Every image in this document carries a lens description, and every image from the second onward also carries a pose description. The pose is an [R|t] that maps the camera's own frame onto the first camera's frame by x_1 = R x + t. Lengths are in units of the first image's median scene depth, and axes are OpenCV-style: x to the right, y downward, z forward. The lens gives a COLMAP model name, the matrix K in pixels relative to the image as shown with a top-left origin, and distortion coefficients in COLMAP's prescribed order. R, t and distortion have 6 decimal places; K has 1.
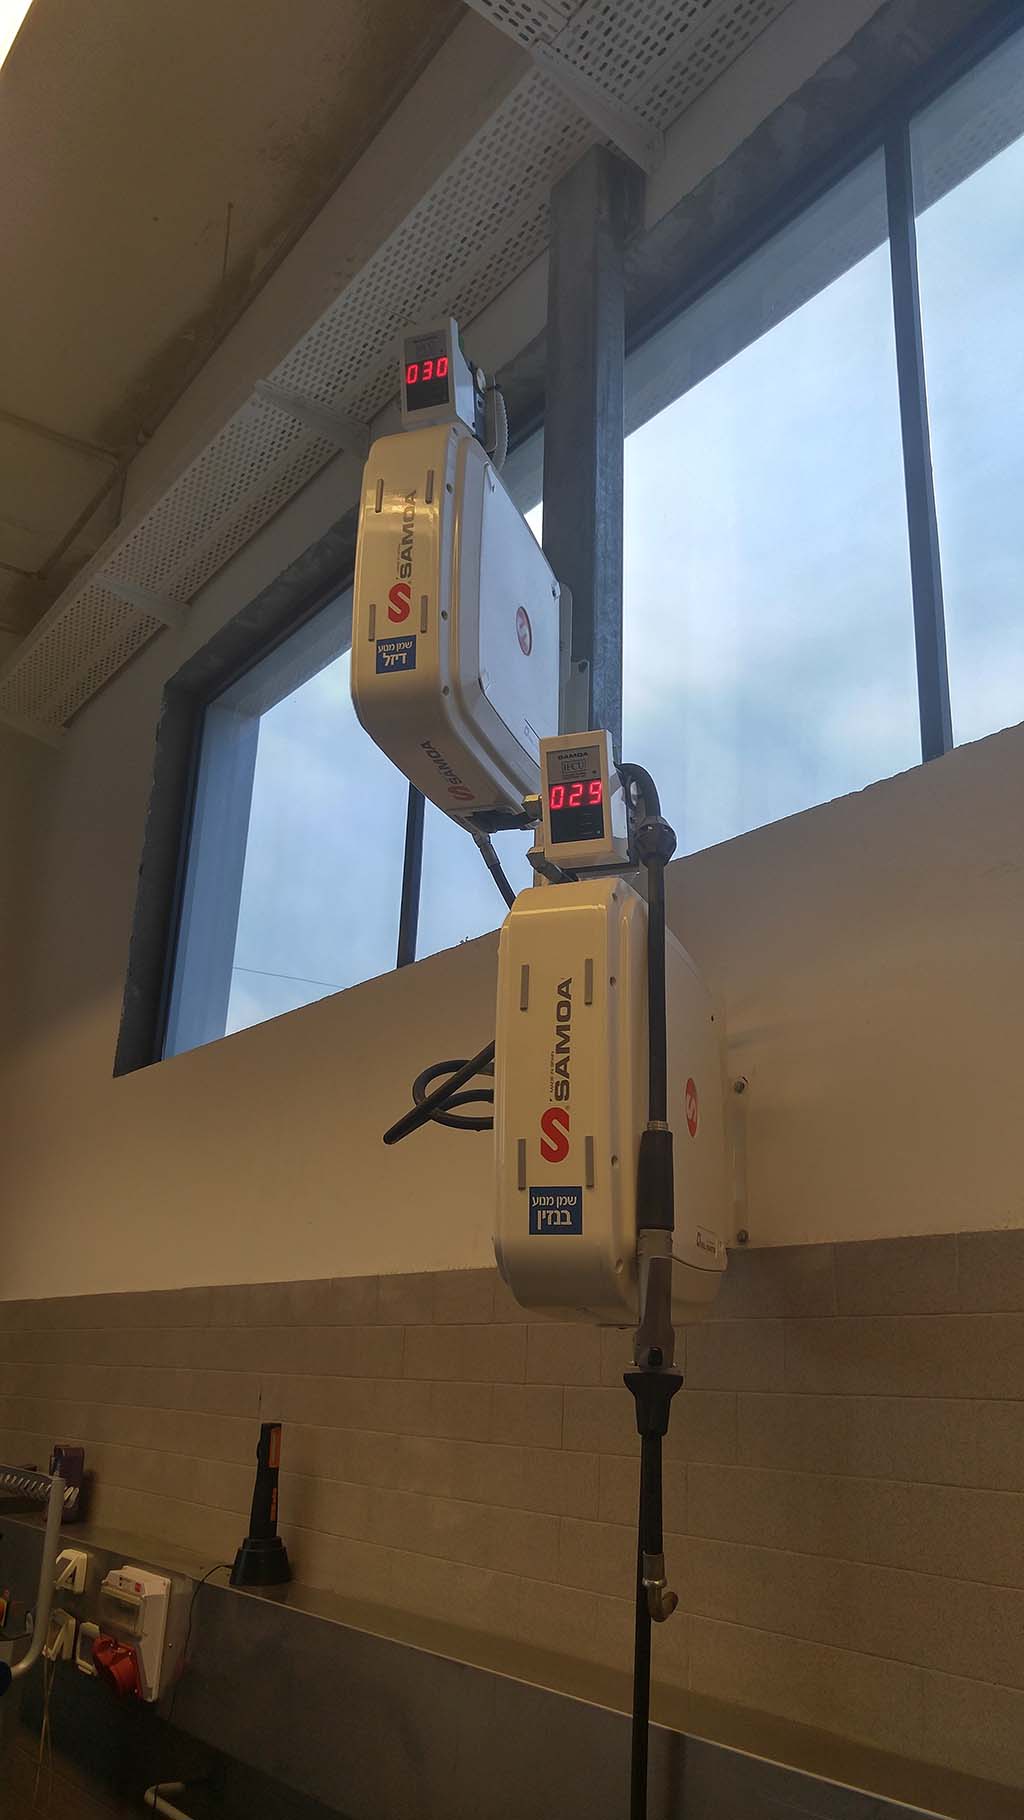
lens RADIAL K [[1396.1, 0, 512.0], [0, 1396.1, 910.0], [0, 0, 1]] dist [0.009995, -0.002227]
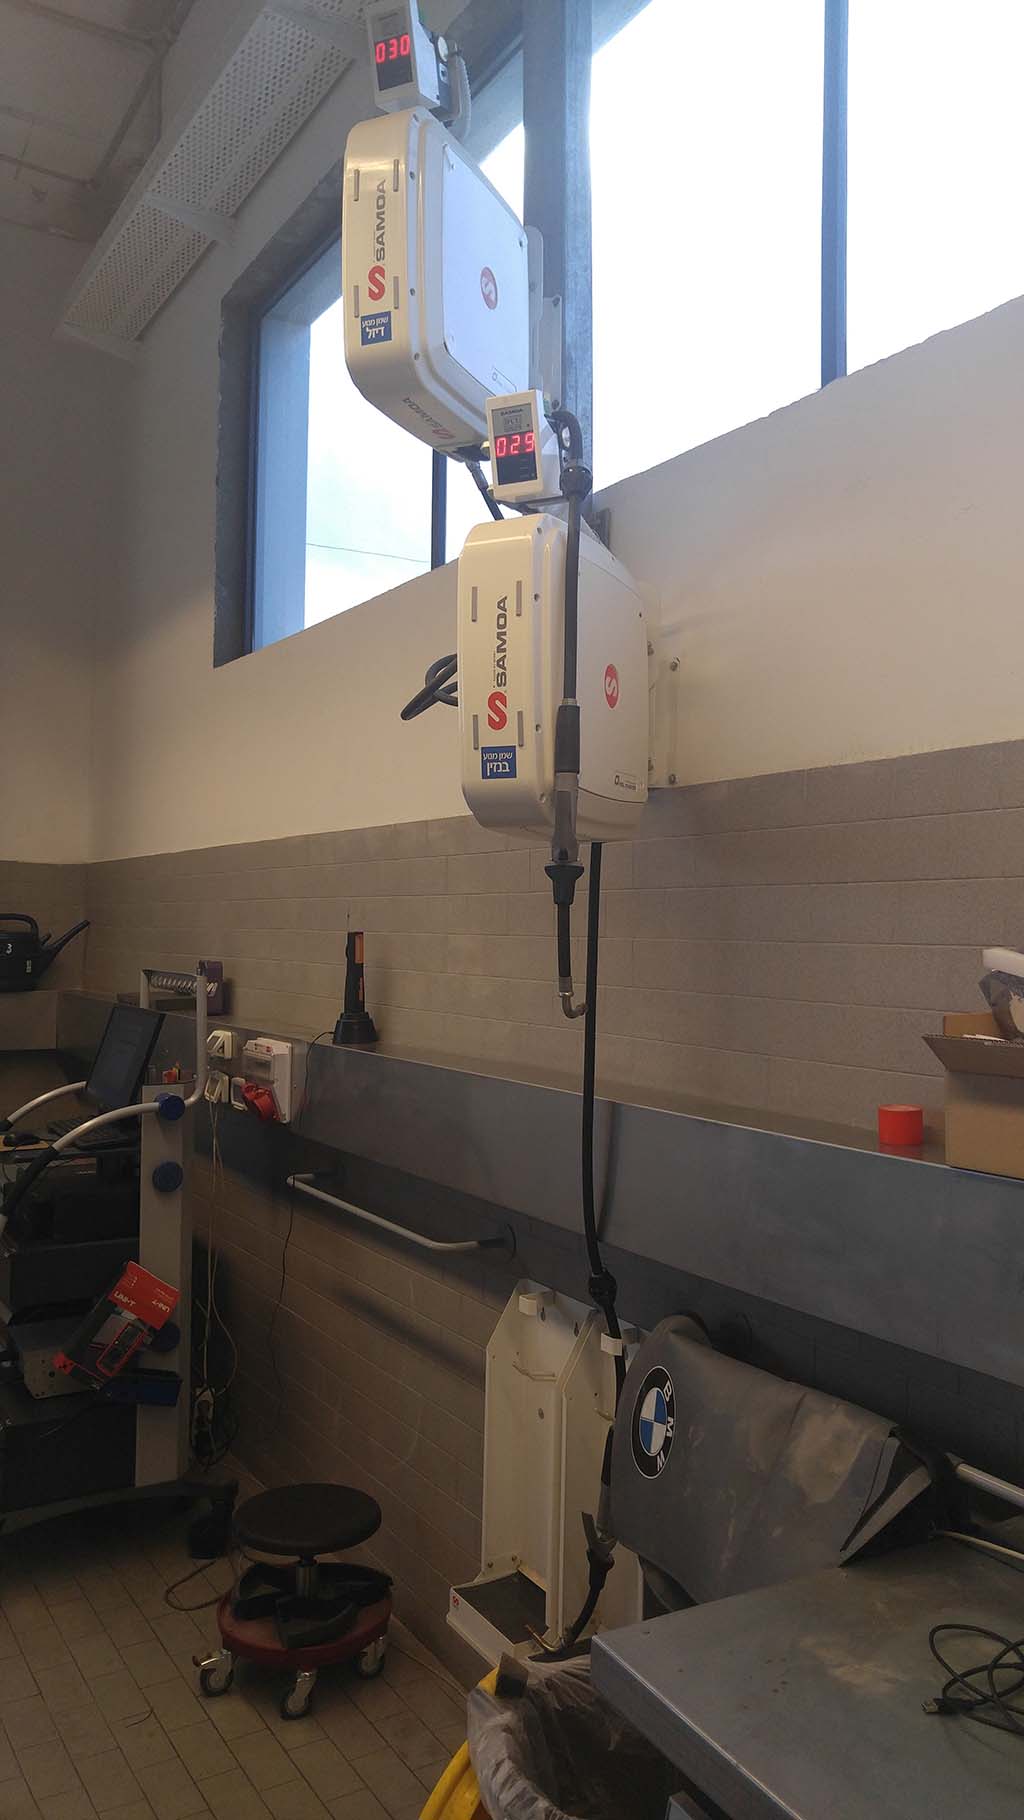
lens RADIAL K [[1396.1, 0, 512.0], [0, 1396.1, 910.0], [0, 0, 1]] dist [0.009995, -0.002227]
pose [[0.995715, -0.023228, -0.089510, 0.123693], [0.049316, 0.952189, 0.301503, -0.053911], [0.078227, -0.304625, 0.949254, -0.301605]]
